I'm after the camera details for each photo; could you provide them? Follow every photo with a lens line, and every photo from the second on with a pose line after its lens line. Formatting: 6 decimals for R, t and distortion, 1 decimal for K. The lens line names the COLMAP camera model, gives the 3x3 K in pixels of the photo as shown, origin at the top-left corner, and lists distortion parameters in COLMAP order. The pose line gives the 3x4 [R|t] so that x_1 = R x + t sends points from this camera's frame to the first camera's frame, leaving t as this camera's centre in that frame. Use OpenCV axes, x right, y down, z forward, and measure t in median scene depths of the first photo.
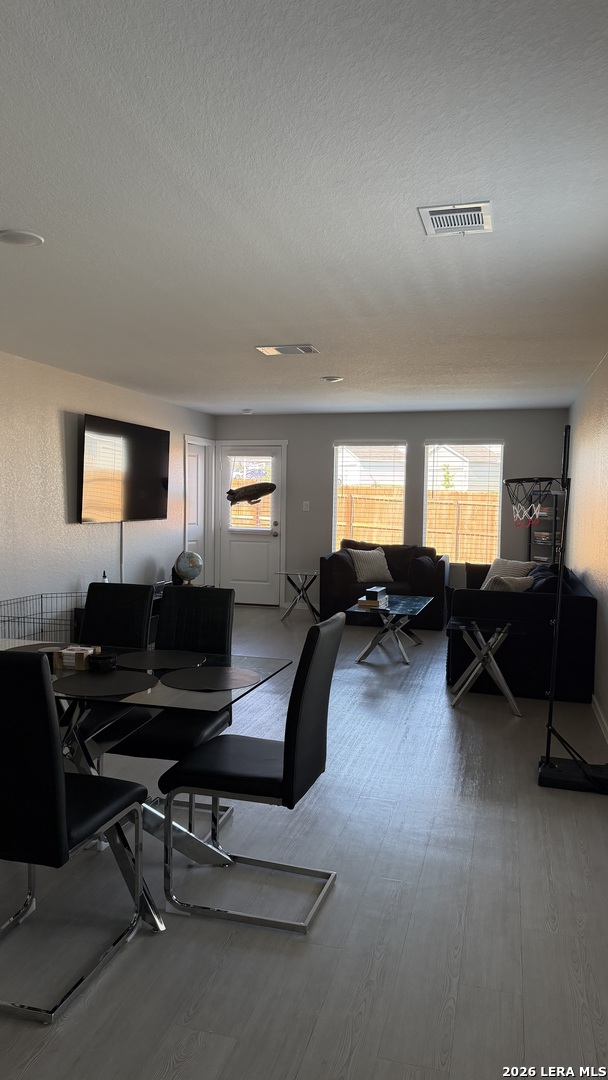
lens RADIAL K [[755.8, 0, 301.3], [0, 755.8, 534.0], [0, 0, 1]] dist [0.028964, -0.003403]
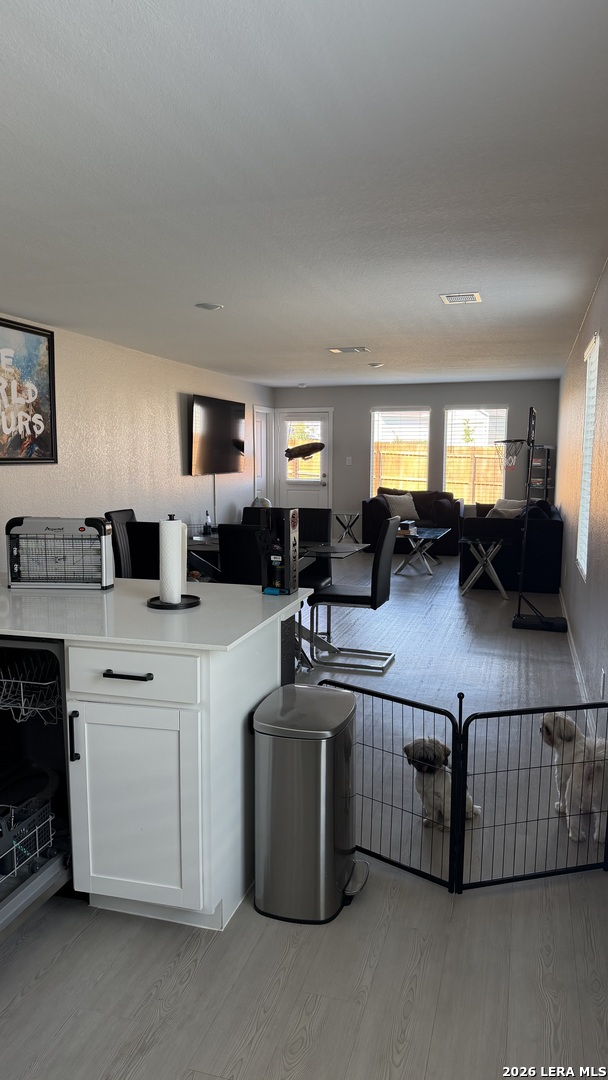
lens RADIAL K [[755.8, 0, 305.3], [0, 755.8, 550.7], [0, 0, 1]] dist [0.028964, -0.003403]
pose [[0.999687, -0.011445, -0.022251, -0.042881], [0.013174, 0.996775, 0.079155, 0.012097], [0.021274, -0.079424, 0.996614, -0.277944]]
